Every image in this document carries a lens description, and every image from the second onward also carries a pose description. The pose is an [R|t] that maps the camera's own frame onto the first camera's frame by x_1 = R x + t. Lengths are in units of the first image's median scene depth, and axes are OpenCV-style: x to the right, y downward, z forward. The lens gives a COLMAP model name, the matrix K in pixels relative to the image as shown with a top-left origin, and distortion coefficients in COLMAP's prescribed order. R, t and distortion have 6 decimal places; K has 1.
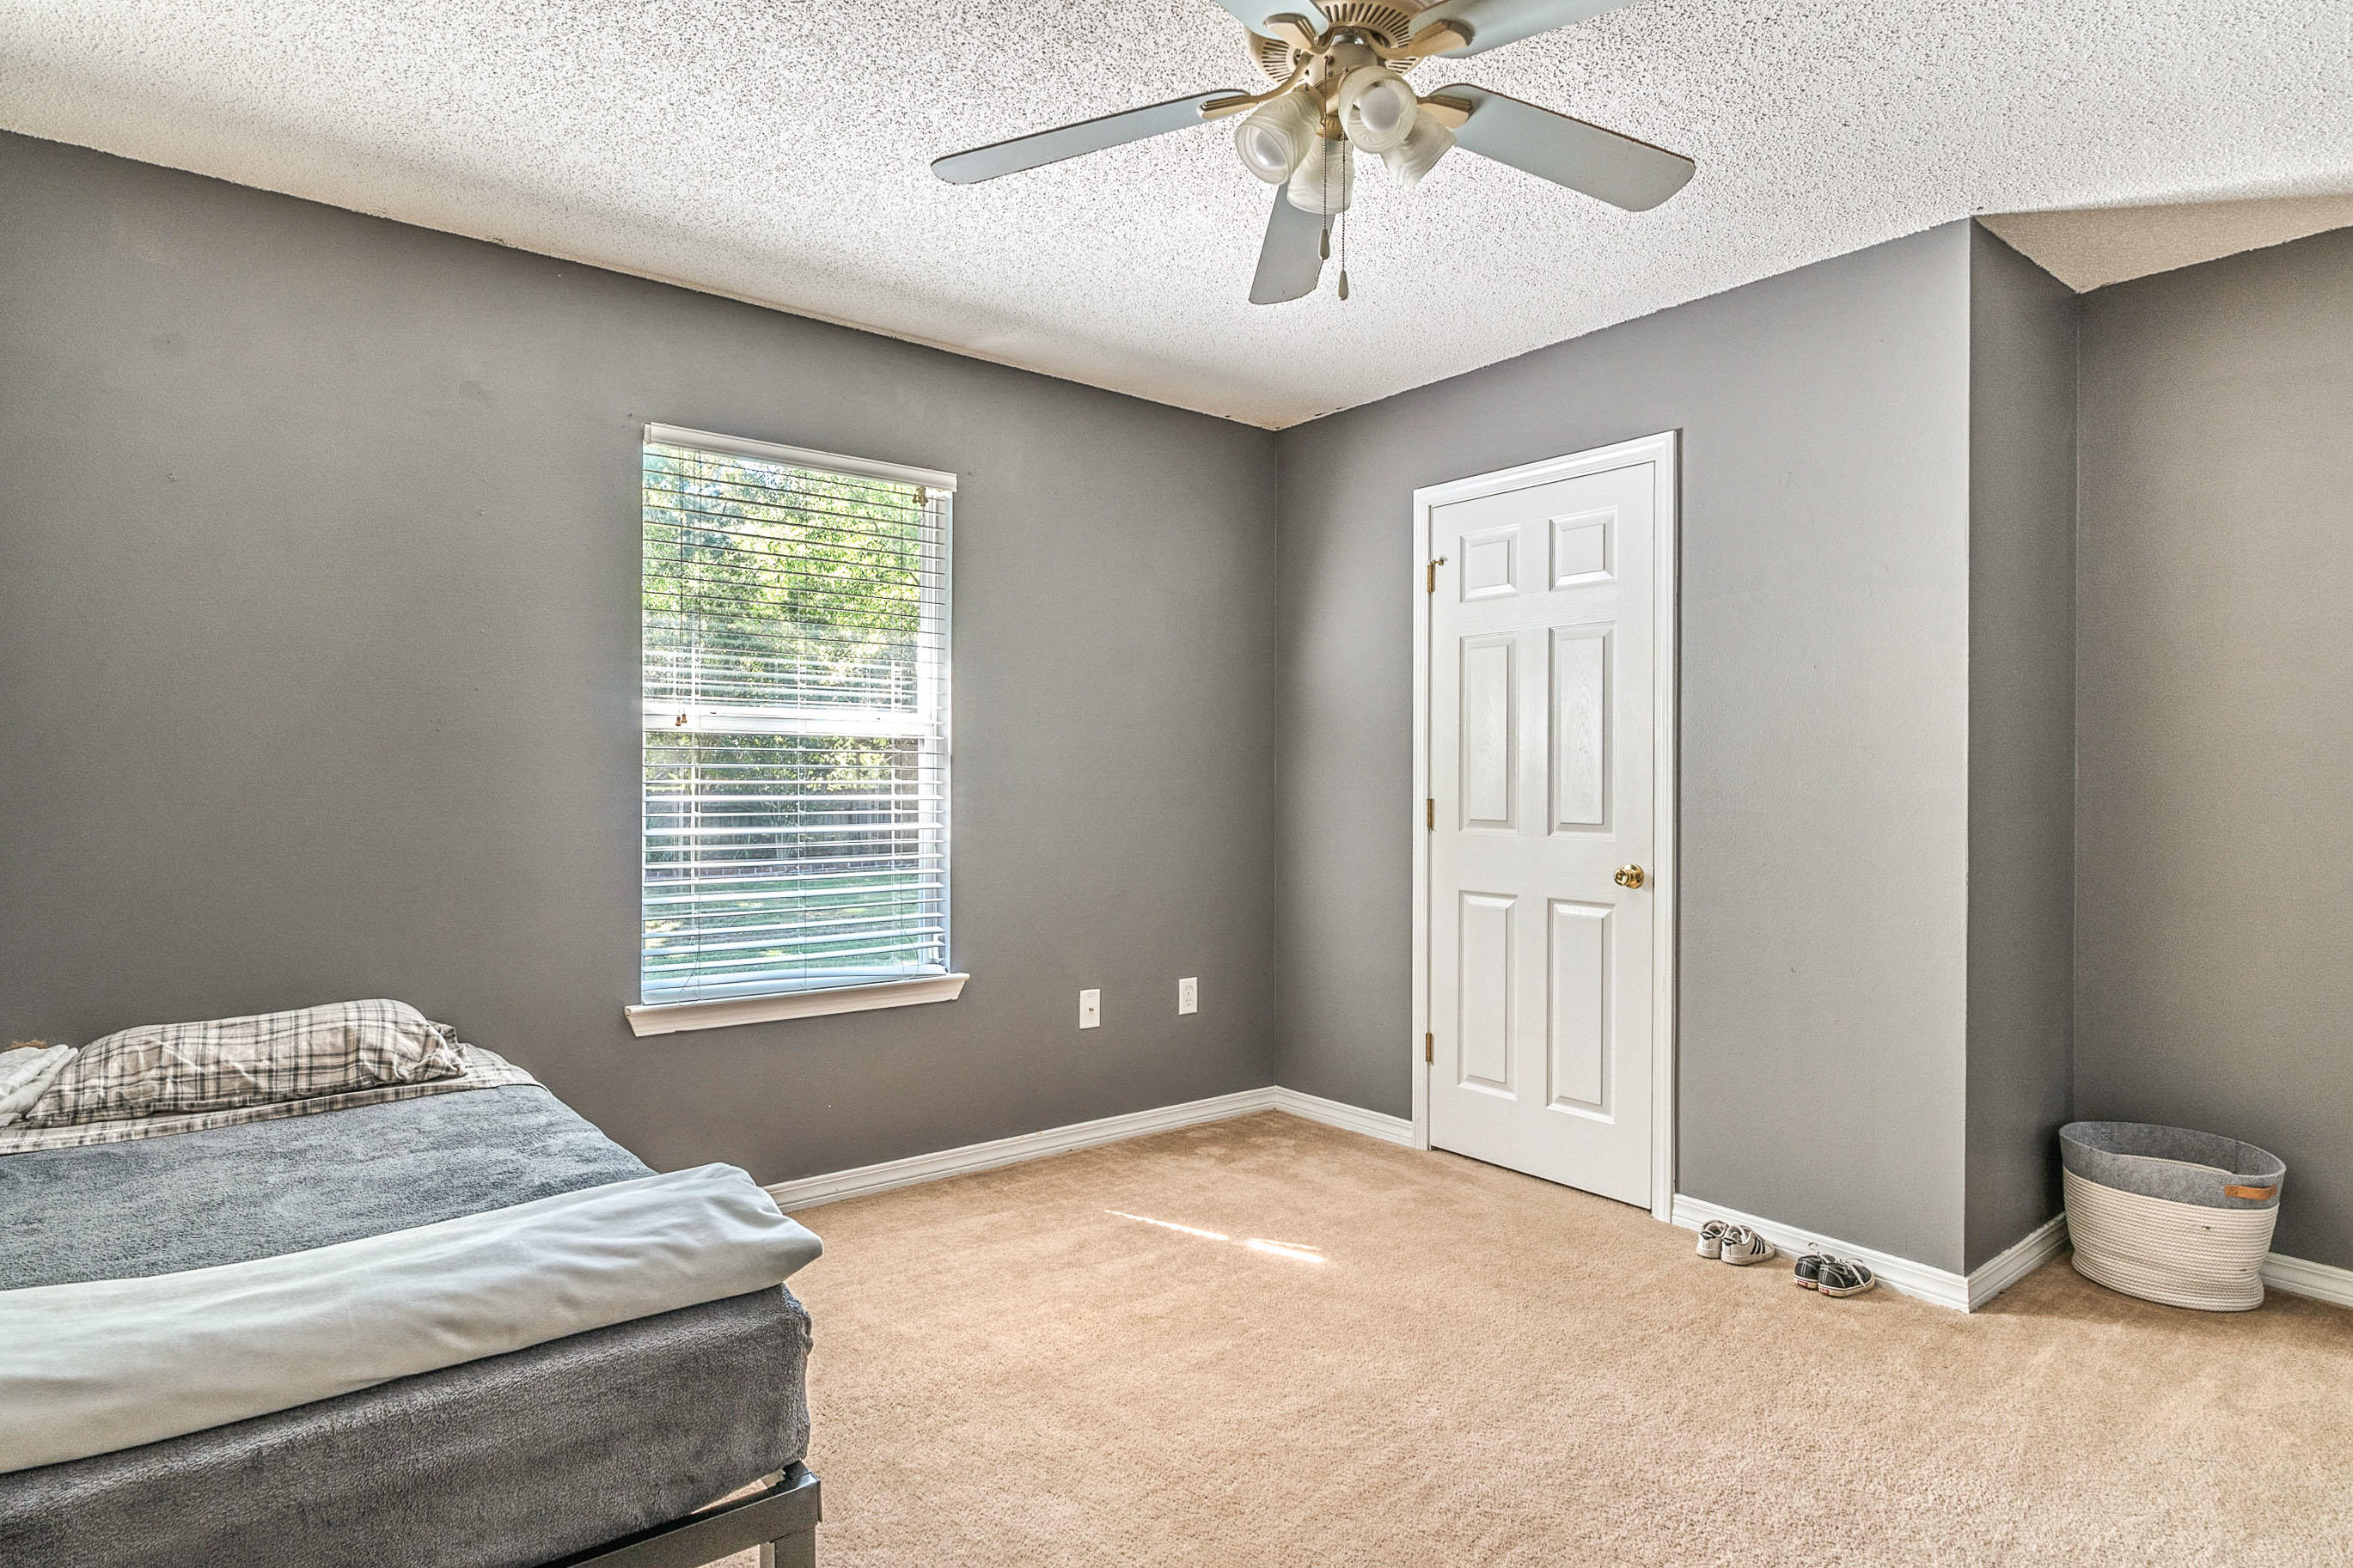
lens RADIAL K [[1273.1, 0, 1176.5], [0, 1273.1, 784.0], [0, 0, 1]] dist [-0.001947, 0.000594]
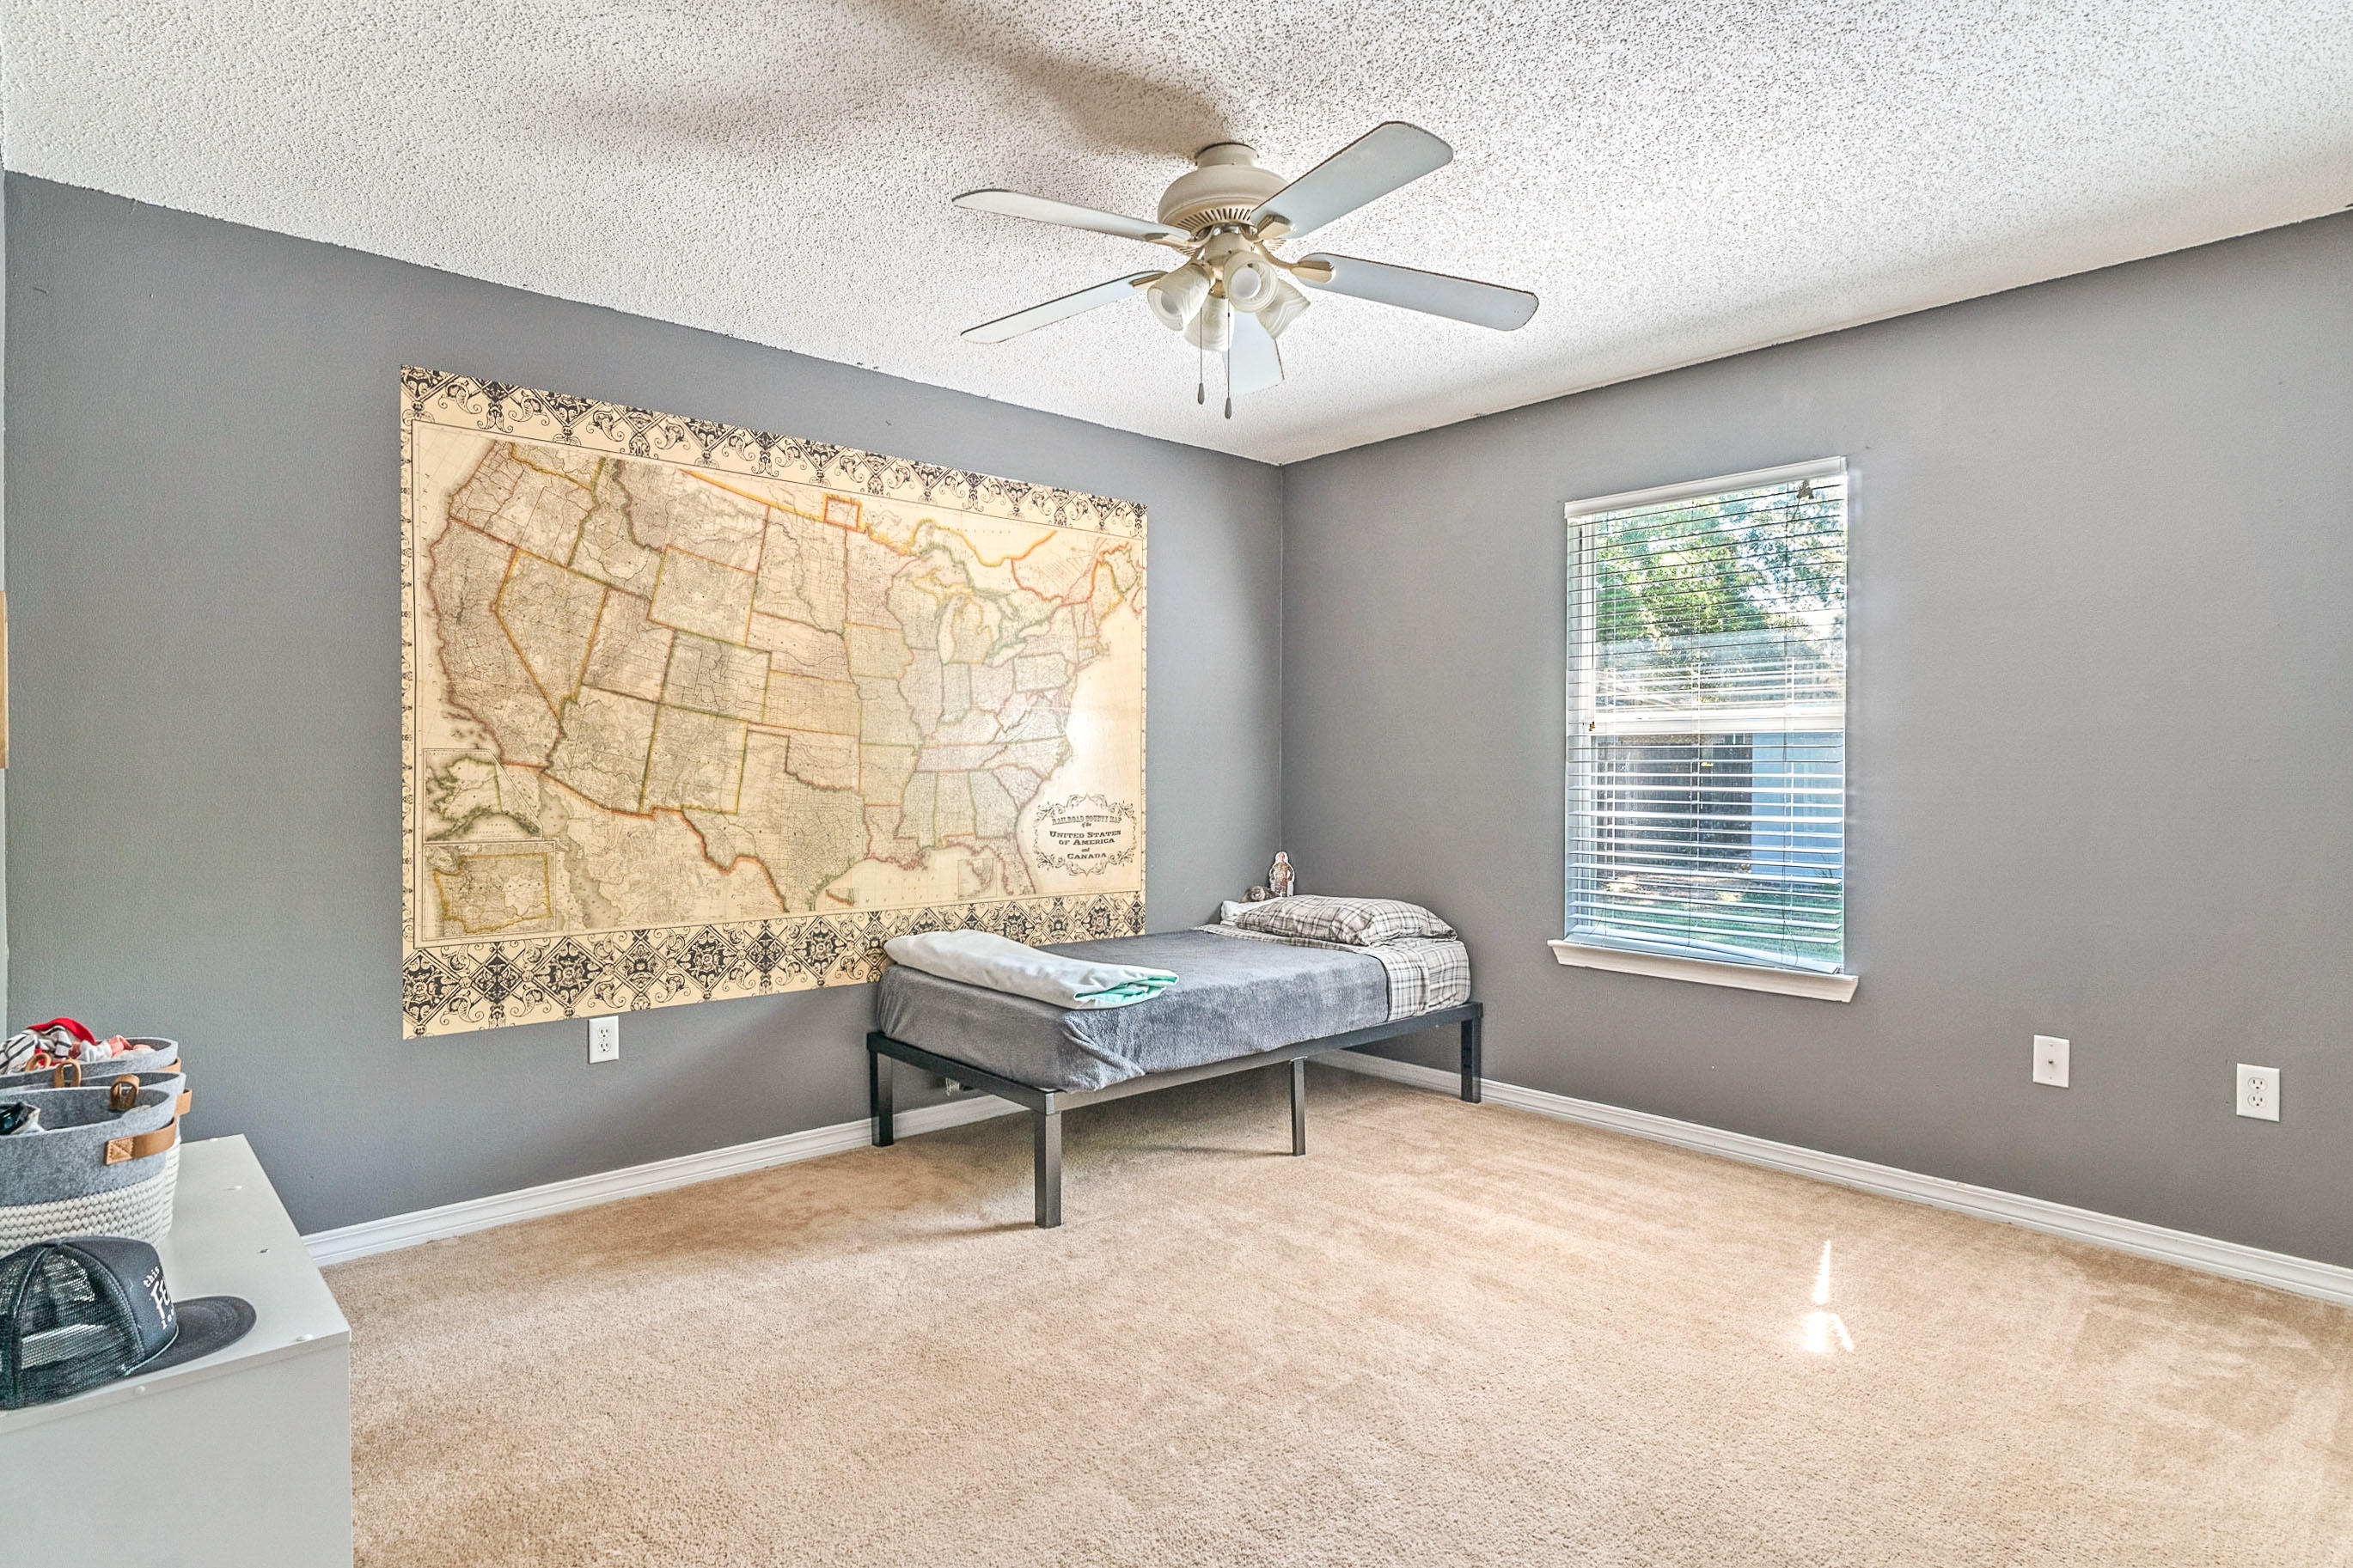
lens RADIAL K [[1273.1, 0, 1176.5], [0, 1273.1, 784.0], [0, 0, 1]] dist [-0.001947, 0.000594]
pose [[0.059238, 0.011648, -0.998176, 0.787221], [-0.007695, 0.999908, 0.011211, -0.002472], [0.998214, 0.007017, 0.059322, 0.457238]]
